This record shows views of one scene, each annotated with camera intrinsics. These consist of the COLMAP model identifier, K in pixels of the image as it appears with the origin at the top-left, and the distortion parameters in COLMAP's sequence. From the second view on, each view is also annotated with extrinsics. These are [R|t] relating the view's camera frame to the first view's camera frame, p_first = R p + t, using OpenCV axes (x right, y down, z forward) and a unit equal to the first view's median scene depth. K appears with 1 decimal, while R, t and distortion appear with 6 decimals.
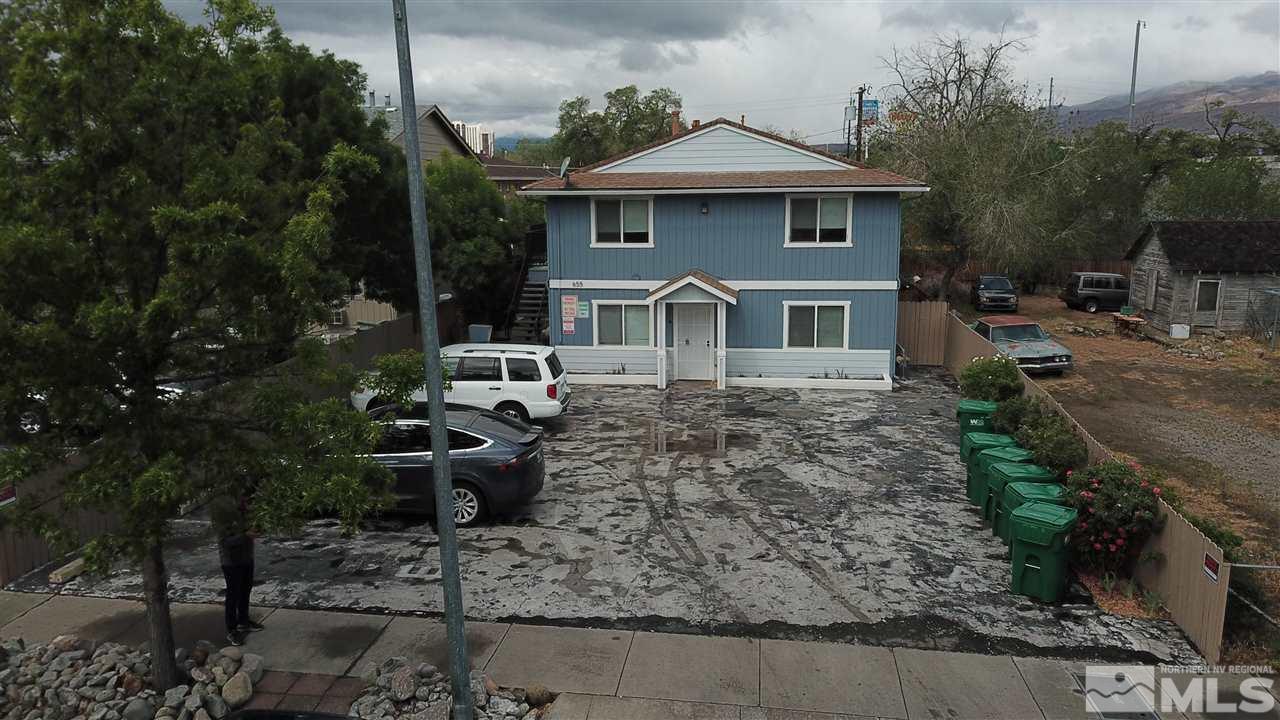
lens RADIAL K [[962.6, 0, 640.0], [0, 962.6, 360.0], [0, 0, 1]] dist [0.050995, -0.005244]
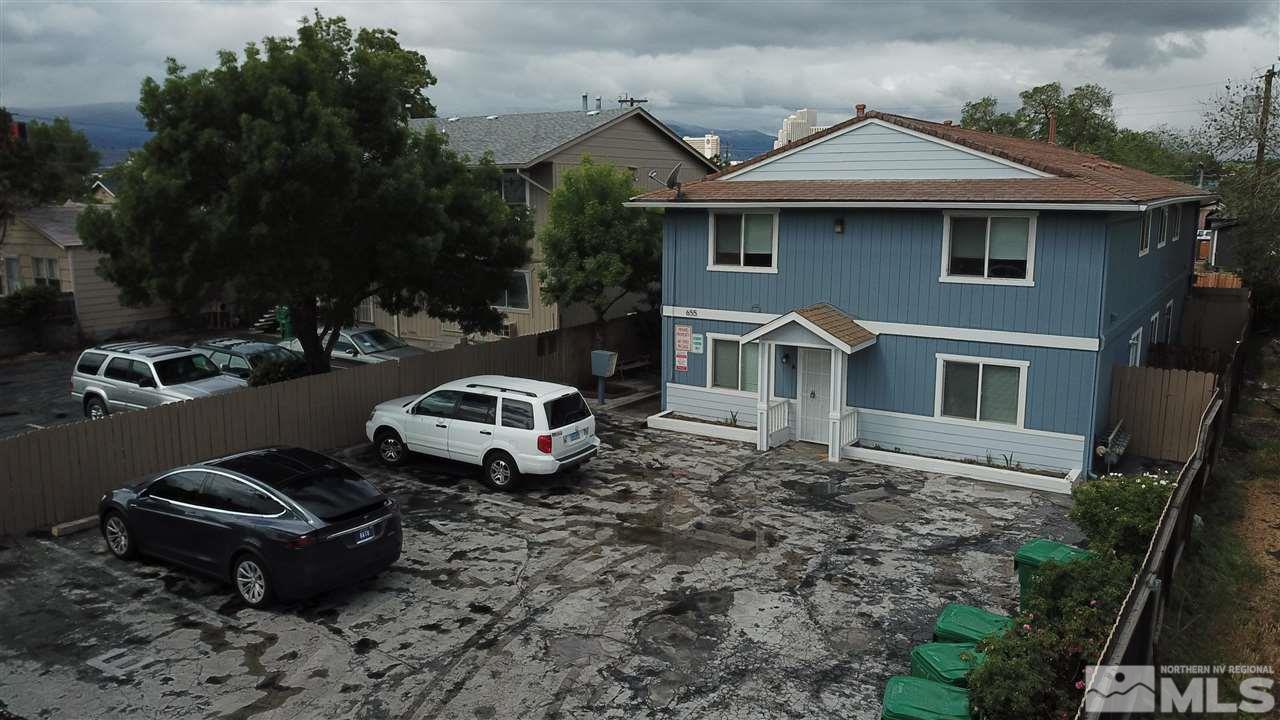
lens RADIAL K [[972.1, 0, 639.4], [0, 972.1, 354.2], [0, 0, 1]] dist [0.008475, 0.004849]
pose [[0.900130, 0.081544, -0.427920, 0.319131], [-0.087752, 0.996129, 0.005234, -0.053685], [0.426690, 0.032840, 0.903801, 0.270359]]
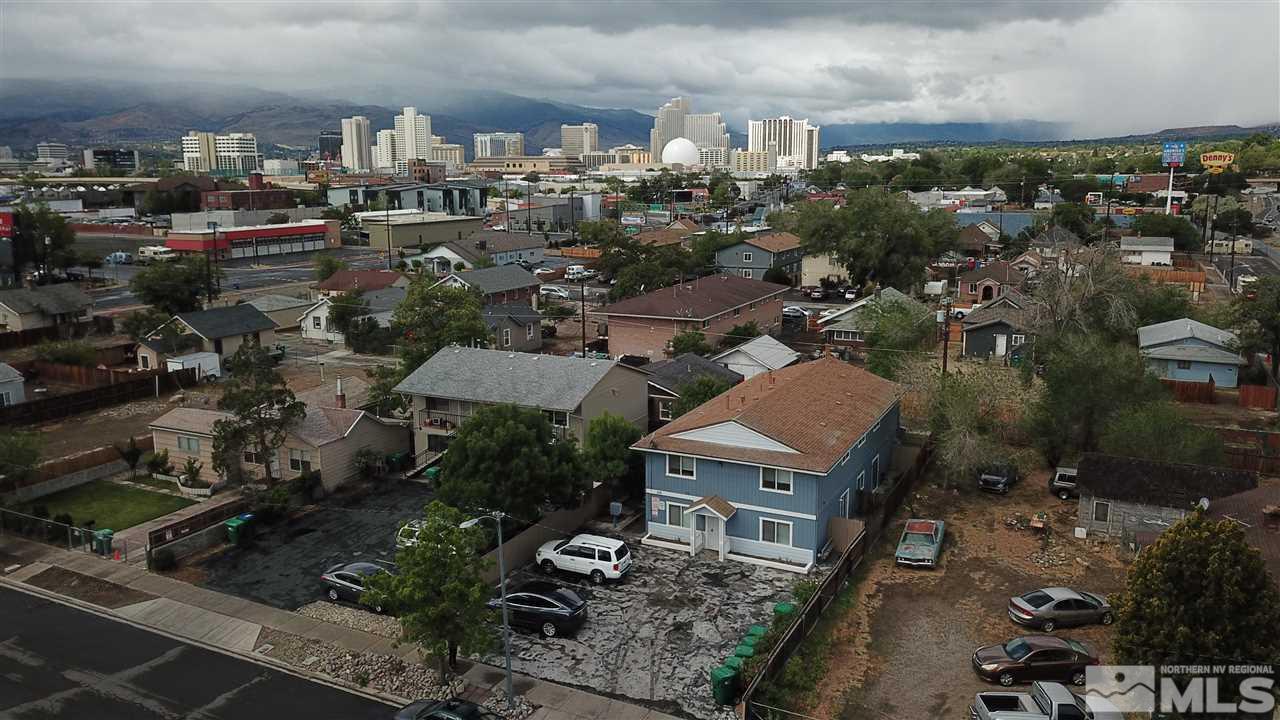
lens RADIAL K [[958.8, 0, 639.0], [0, 958.8, 356.0], [0, 0, 1]] dist [0.035239, -0.037558]
pose [[0.946721, 0.062225, -0.315986, 0.605390], [-0.060172, 0.998056, 0.016259, -0.475097], [0.316384, 0.003620, 0.948624, -1.046603]]
